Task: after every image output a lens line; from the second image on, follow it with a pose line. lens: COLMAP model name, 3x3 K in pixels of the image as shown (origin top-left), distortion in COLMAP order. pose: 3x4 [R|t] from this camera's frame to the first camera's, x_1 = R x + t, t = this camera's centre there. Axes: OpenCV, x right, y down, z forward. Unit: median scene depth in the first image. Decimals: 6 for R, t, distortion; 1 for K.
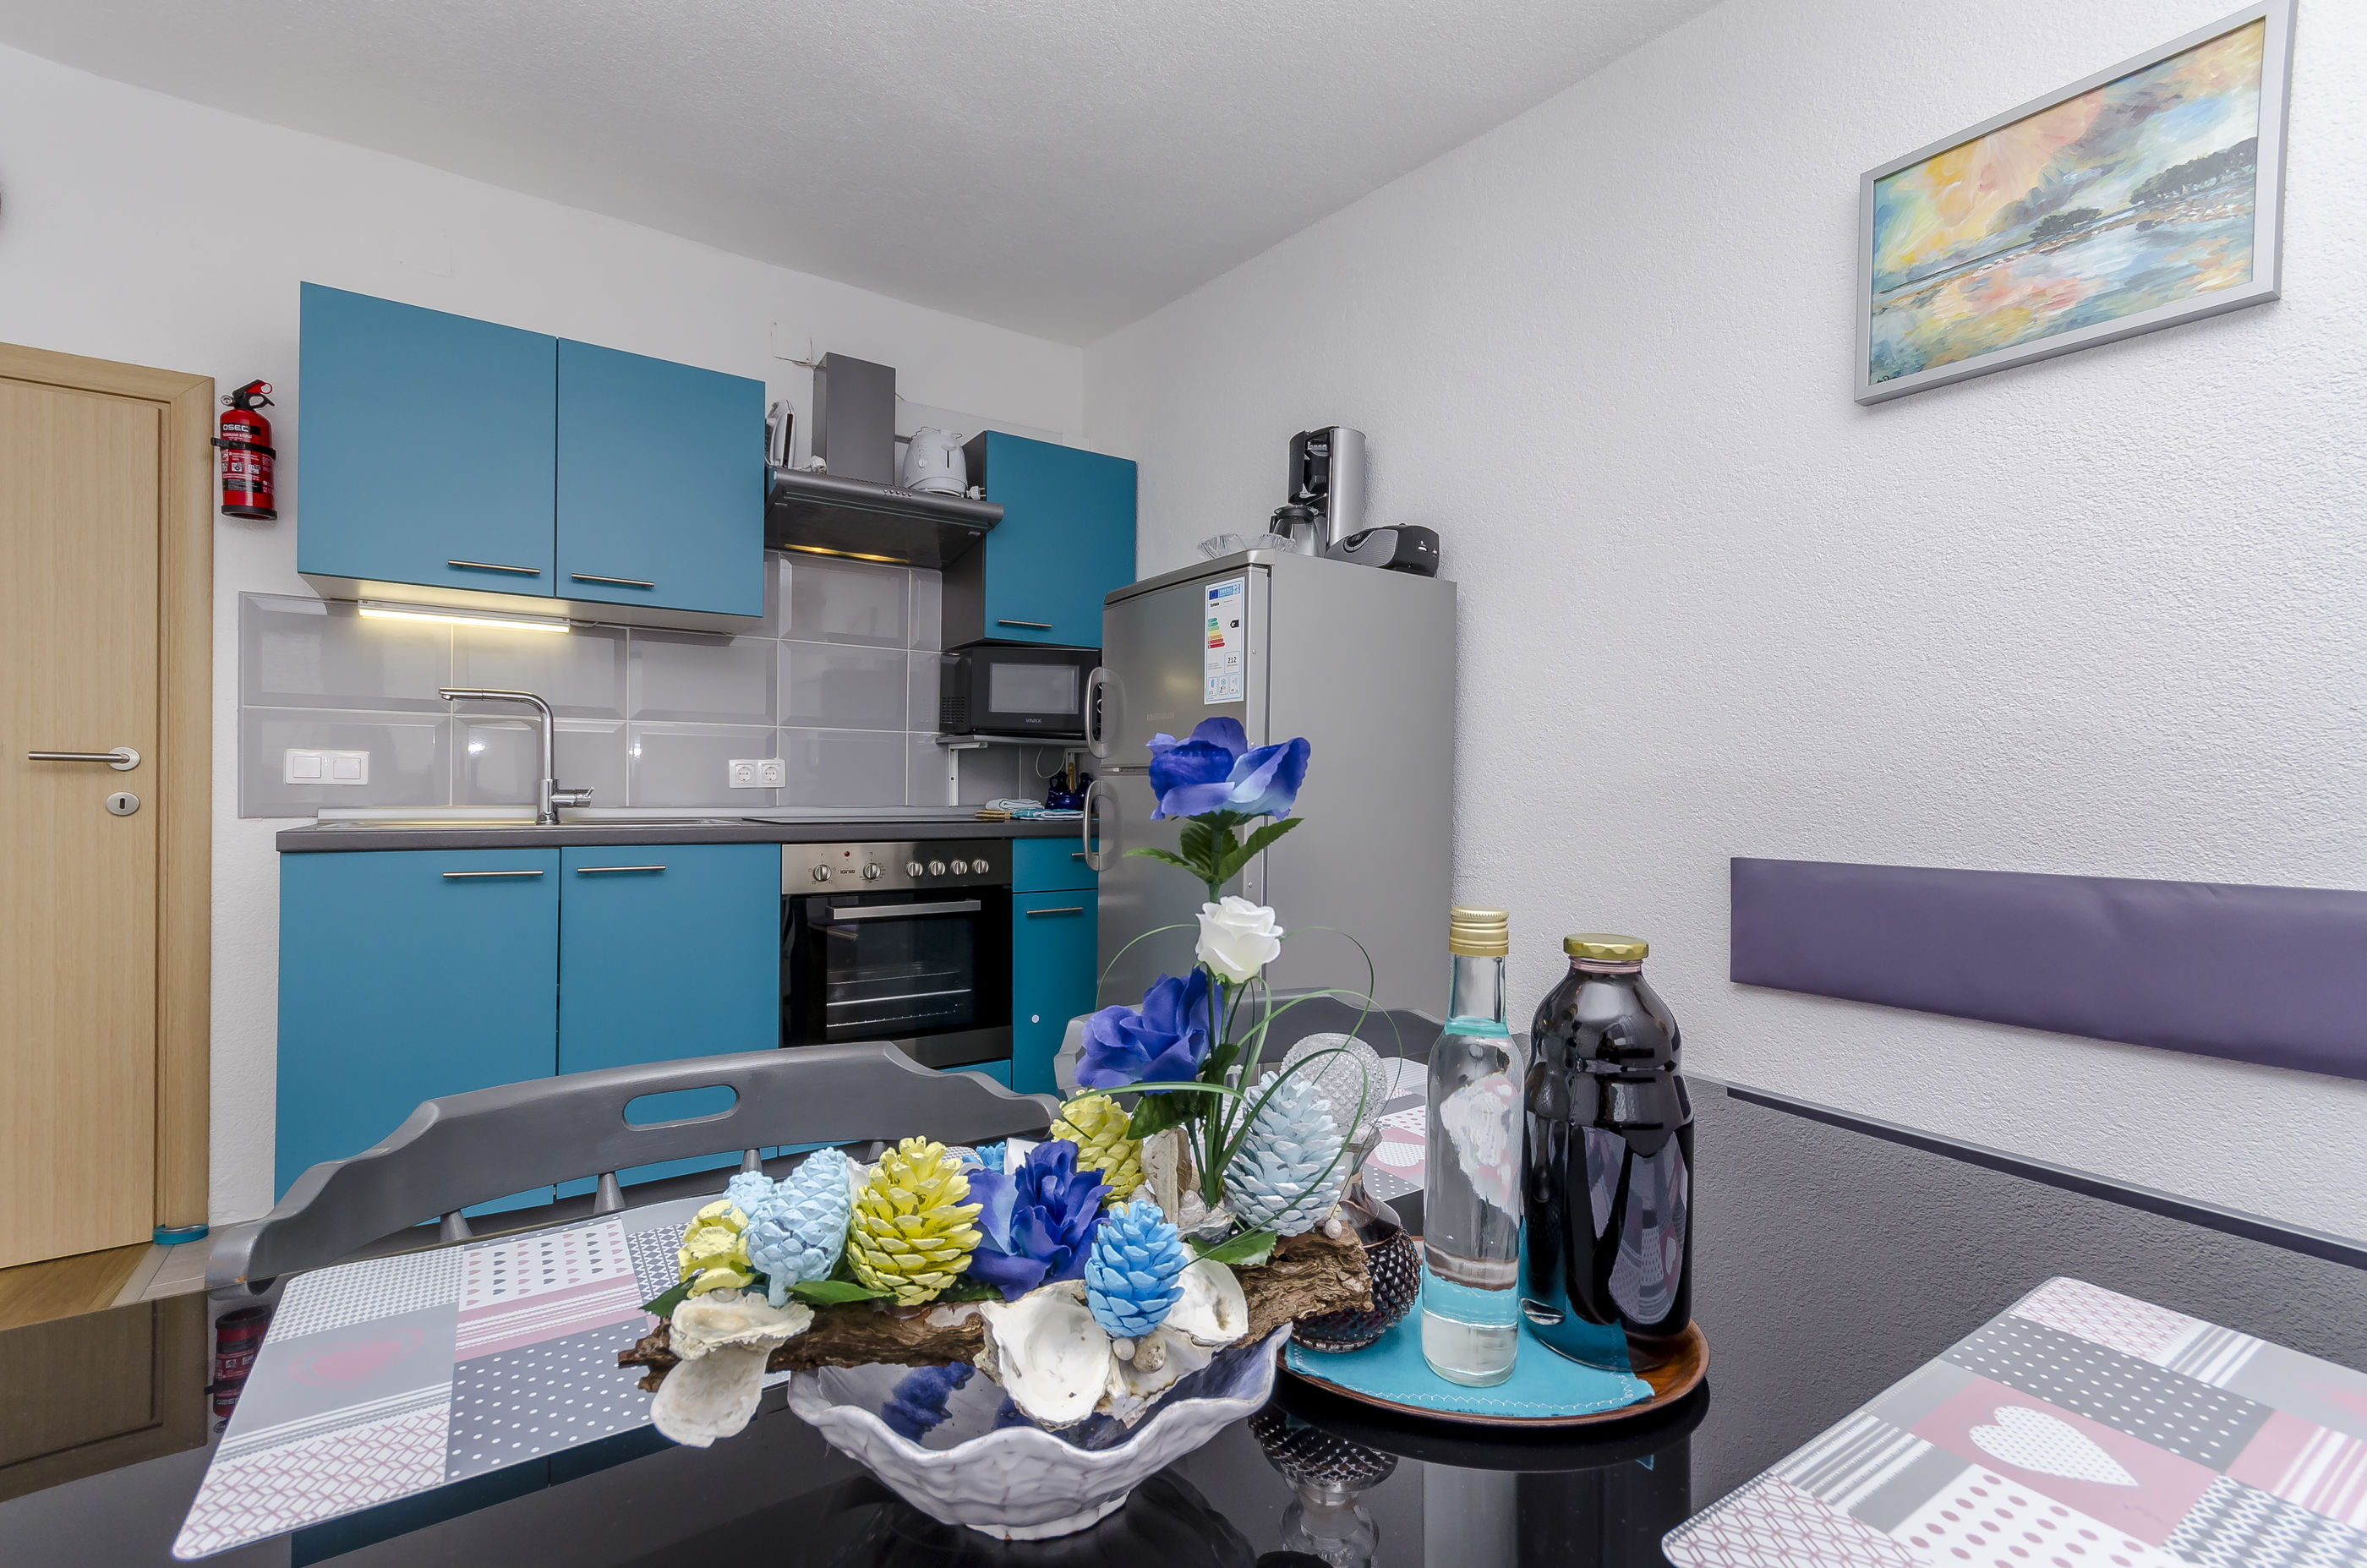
lens RADIAL K [[1040.7, 0, 1183.4], [0, 1040.7, 781.4], [0, 0, 1]] dist [0.002887, -0.000587]
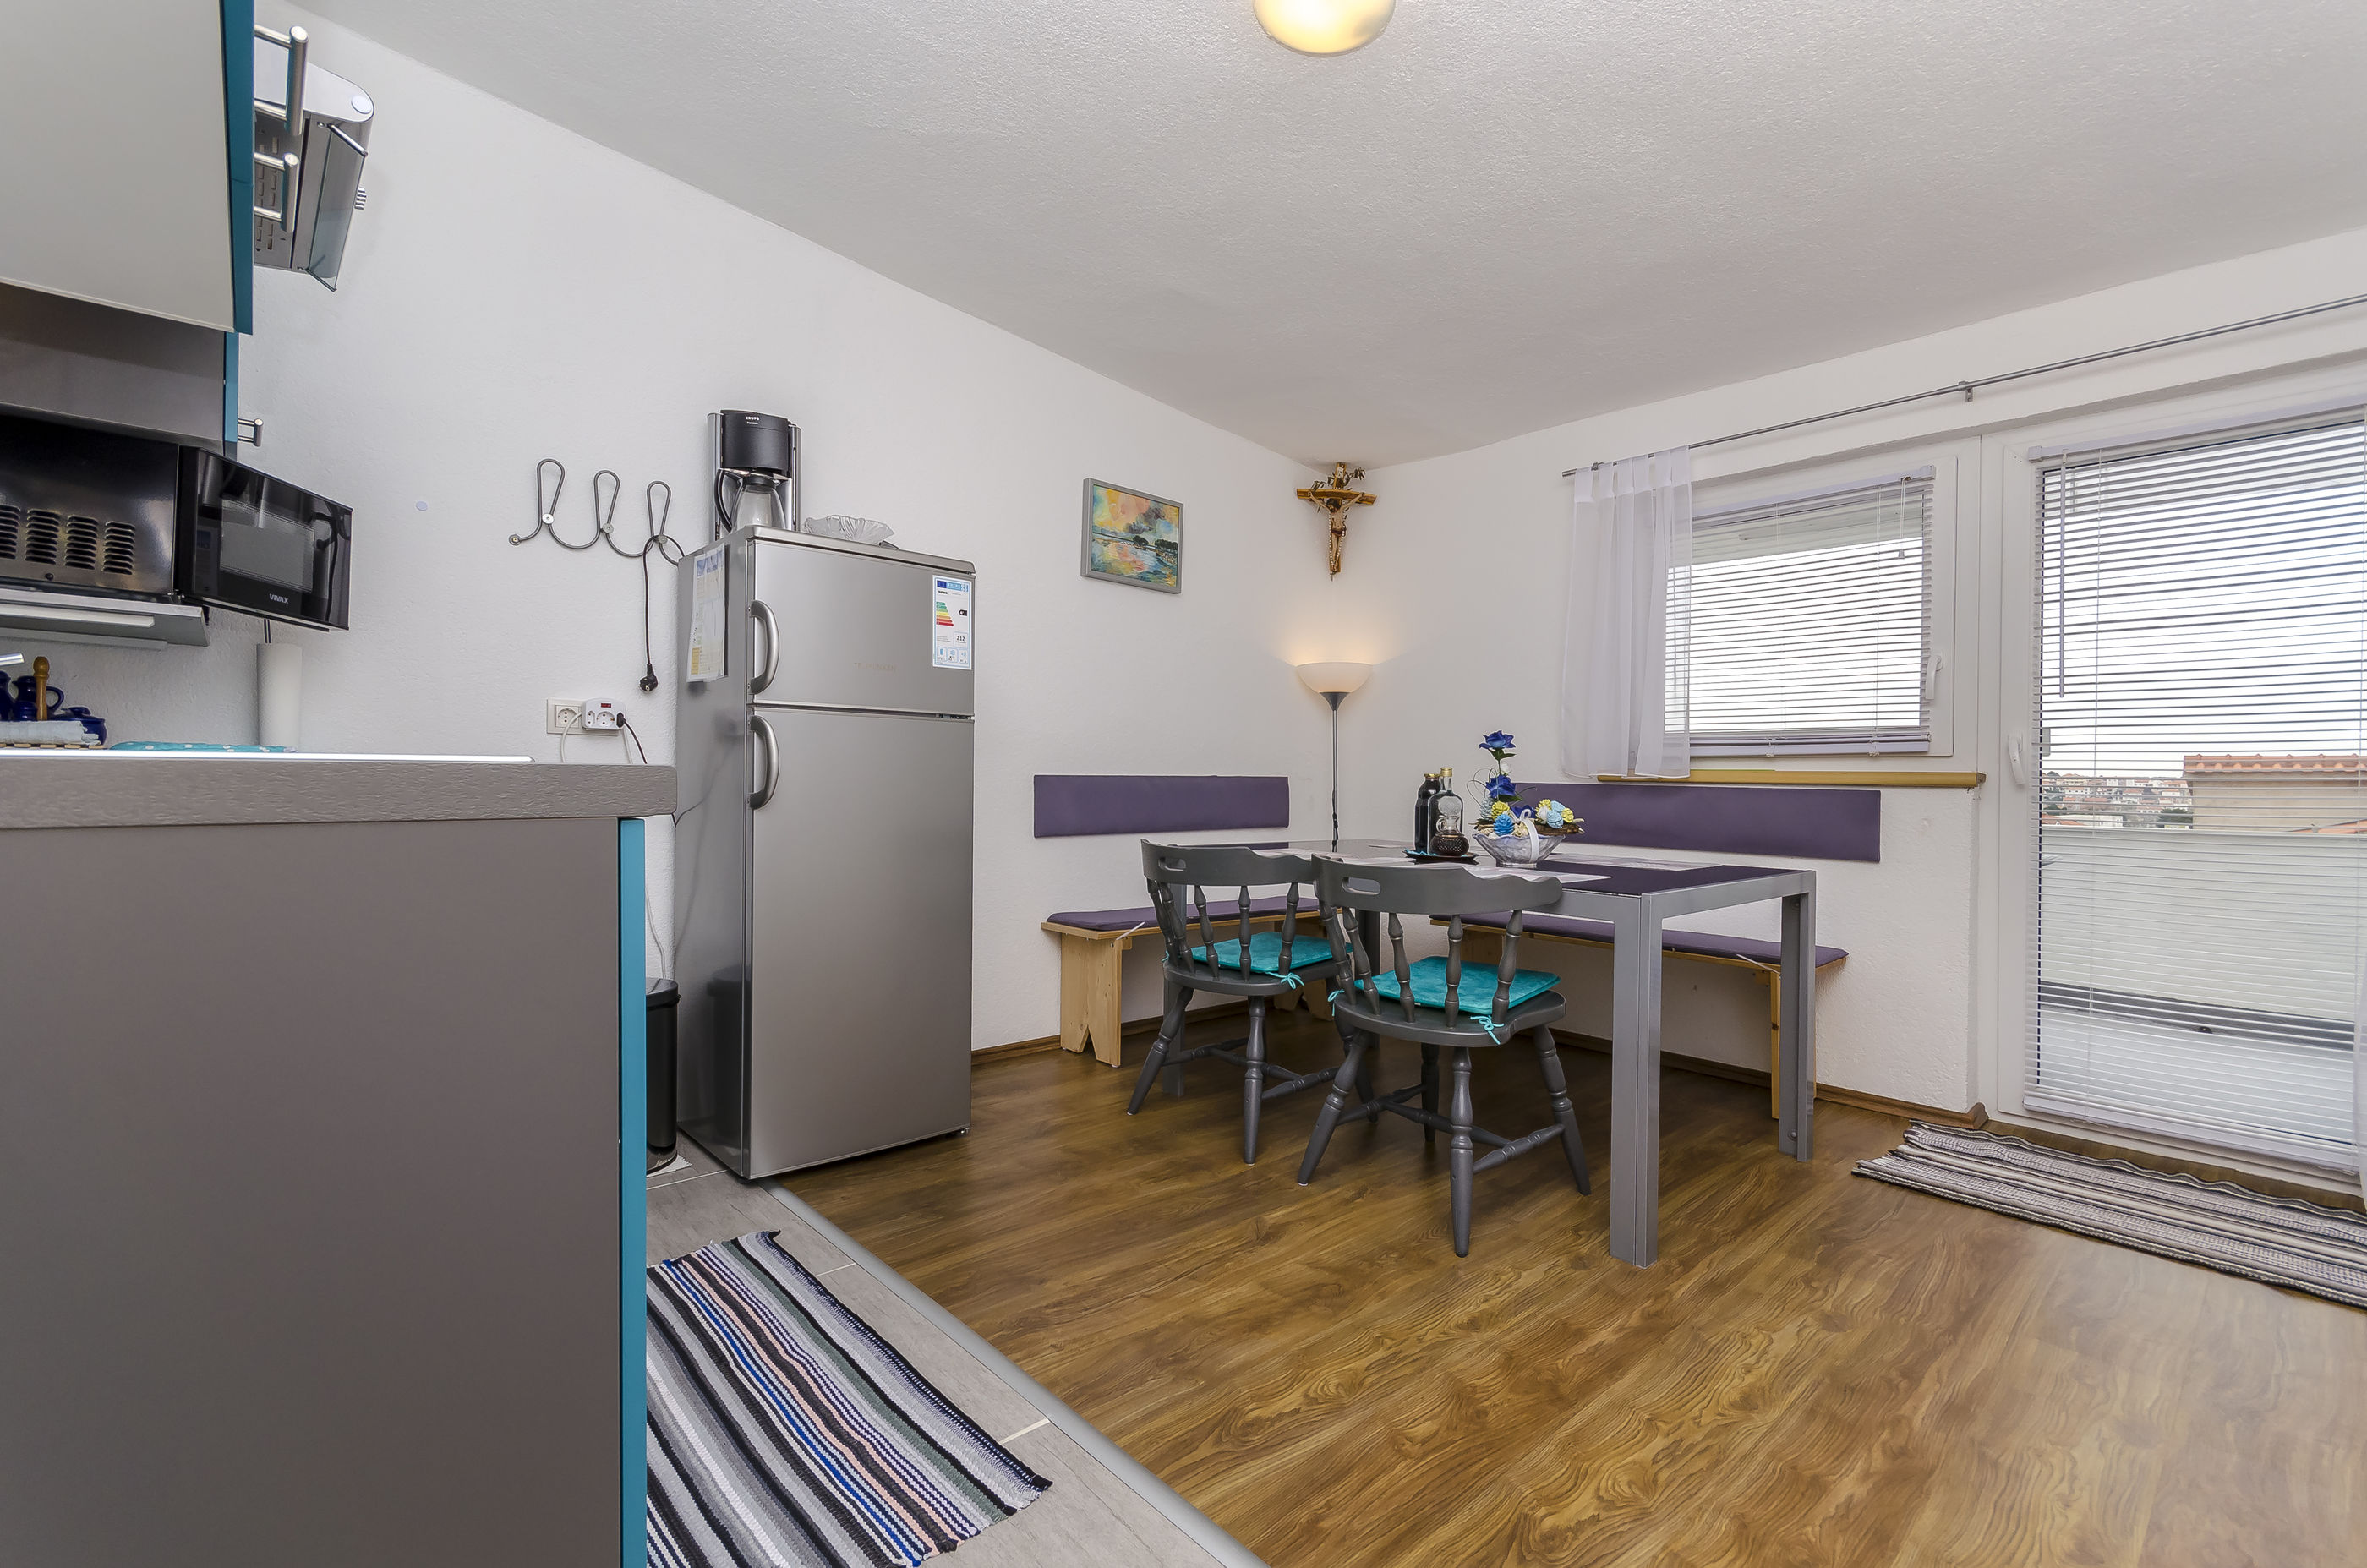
lens RADIAL K [[1040.7, 0, 1189.8], [0, 1040.7, 796.1], [0, 0, 1]] dist [0.002887, -0.000587]
pose [[-0.143998, -0.023022, 0.989310, -0.636698], [-0.015326, 0.999661, 0.021033, 0.027273], [-0.989459, -0.012133, -0.144302, 0.417631]]
